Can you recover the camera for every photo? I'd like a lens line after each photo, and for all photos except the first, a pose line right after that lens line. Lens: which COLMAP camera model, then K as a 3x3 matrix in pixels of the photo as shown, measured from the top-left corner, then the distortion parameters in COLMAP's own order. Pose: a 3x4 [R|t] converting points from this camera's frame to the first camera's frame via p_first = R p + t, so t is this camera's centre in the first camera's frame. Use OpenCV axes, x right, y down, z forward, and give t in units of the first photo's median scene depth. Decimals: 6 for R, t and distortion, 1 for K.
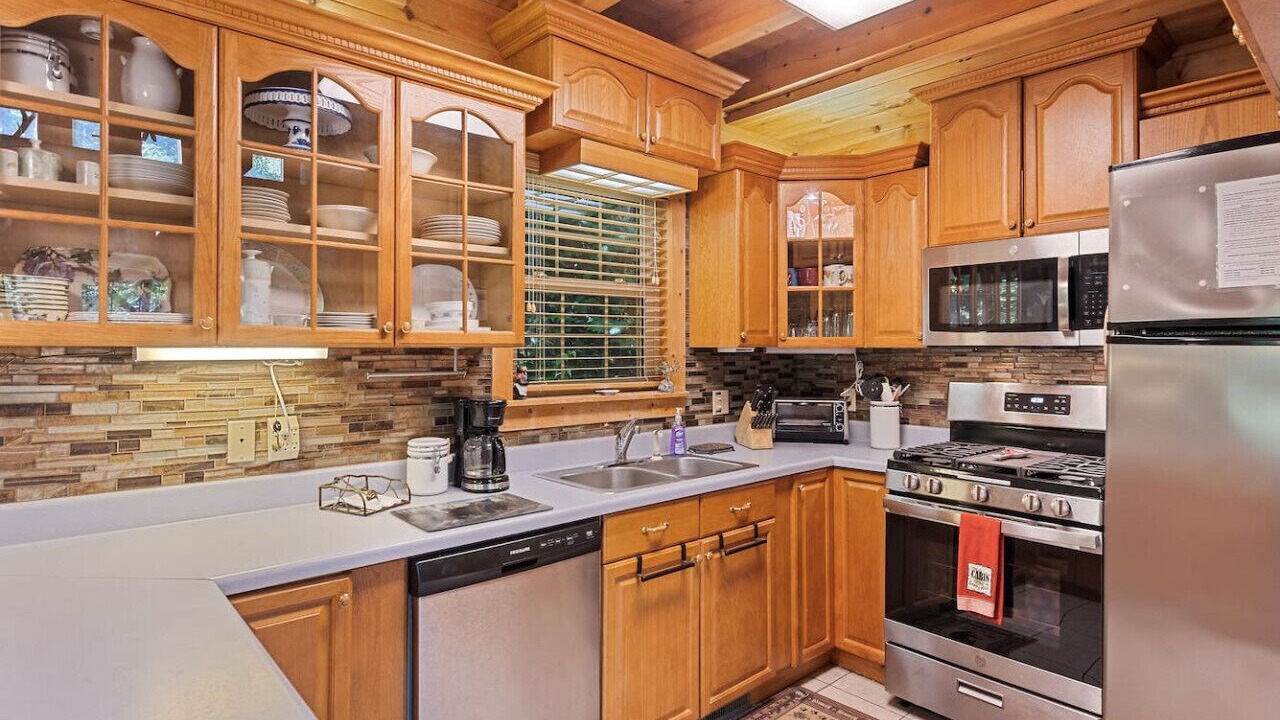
lens RADIAL K [[668.6, 0, 658.2], [0, 668.6, 345.5], [0, 0, 1]] dist [0.003588, -0.004628]
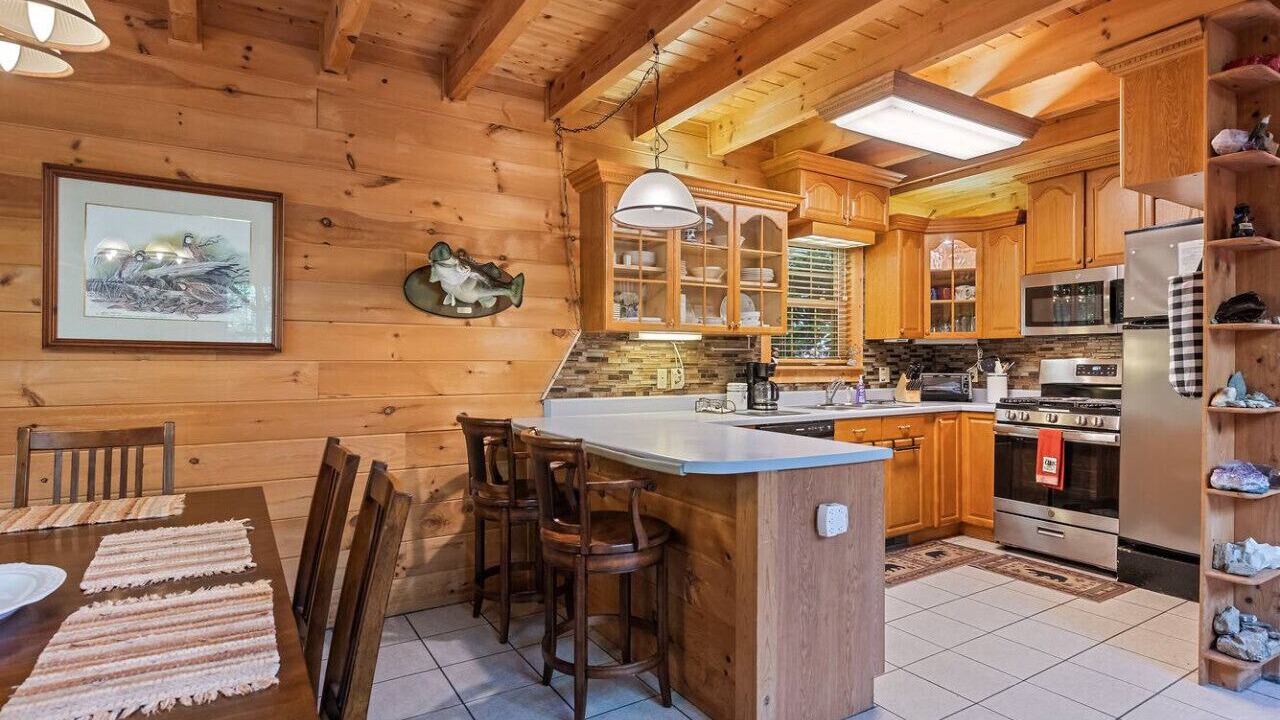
lens RADIAL K [[668.6, 0, 640.5], [0, 668.6, 365.5], [0, 0, 1]] dist [0.003588, -0.004628]
pose [[0.981175, 0.000867, -0.193117, -0.225229], [0.000765, 0.999965, 0.008377, 0.067019], [0.193118, -0.008367, 0.981140, -0.886899]]
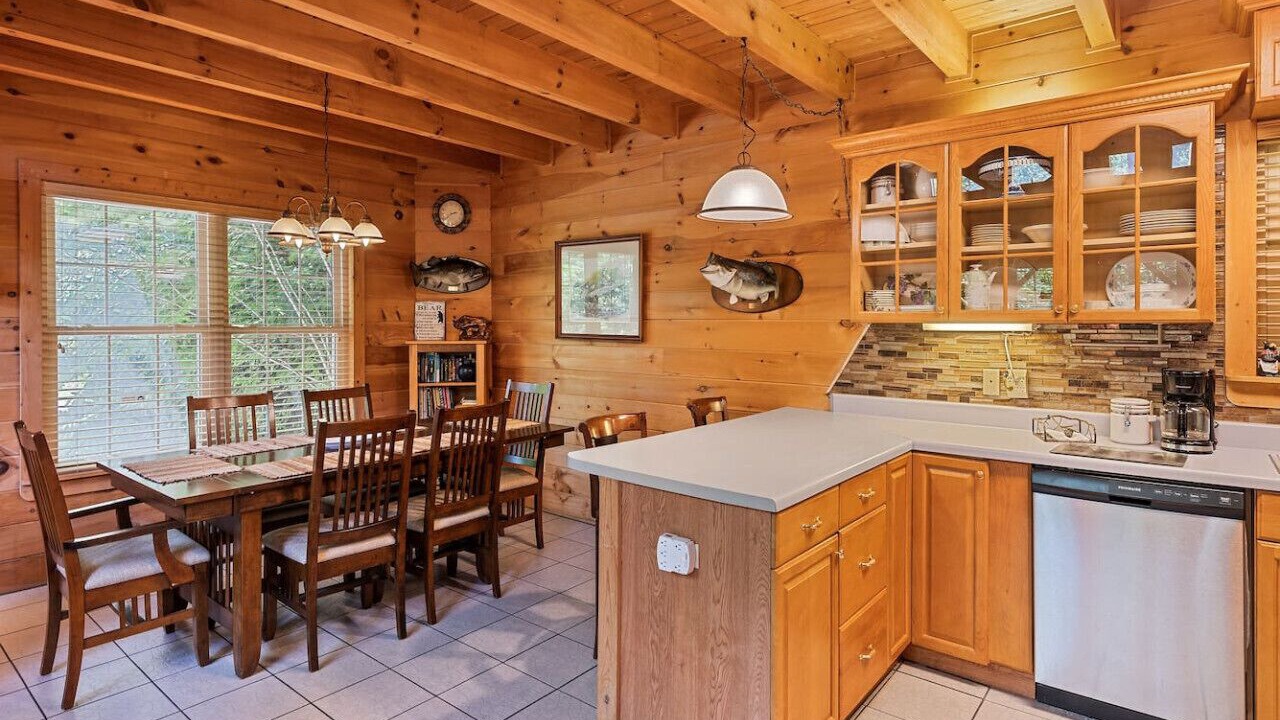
lens RADIAL K [[668.6, 0, 600.2], [0, 668.6, 326.1], [0, 0, 1]] dist [0.003588, -0.004628]
pose [[0.099353, 0.003364, -0.995047, 0.702847], [0.001871, 0.999992, 0.003568, 0.001733], [0.995050, -0.002216, 0.099346, -0.069535]]
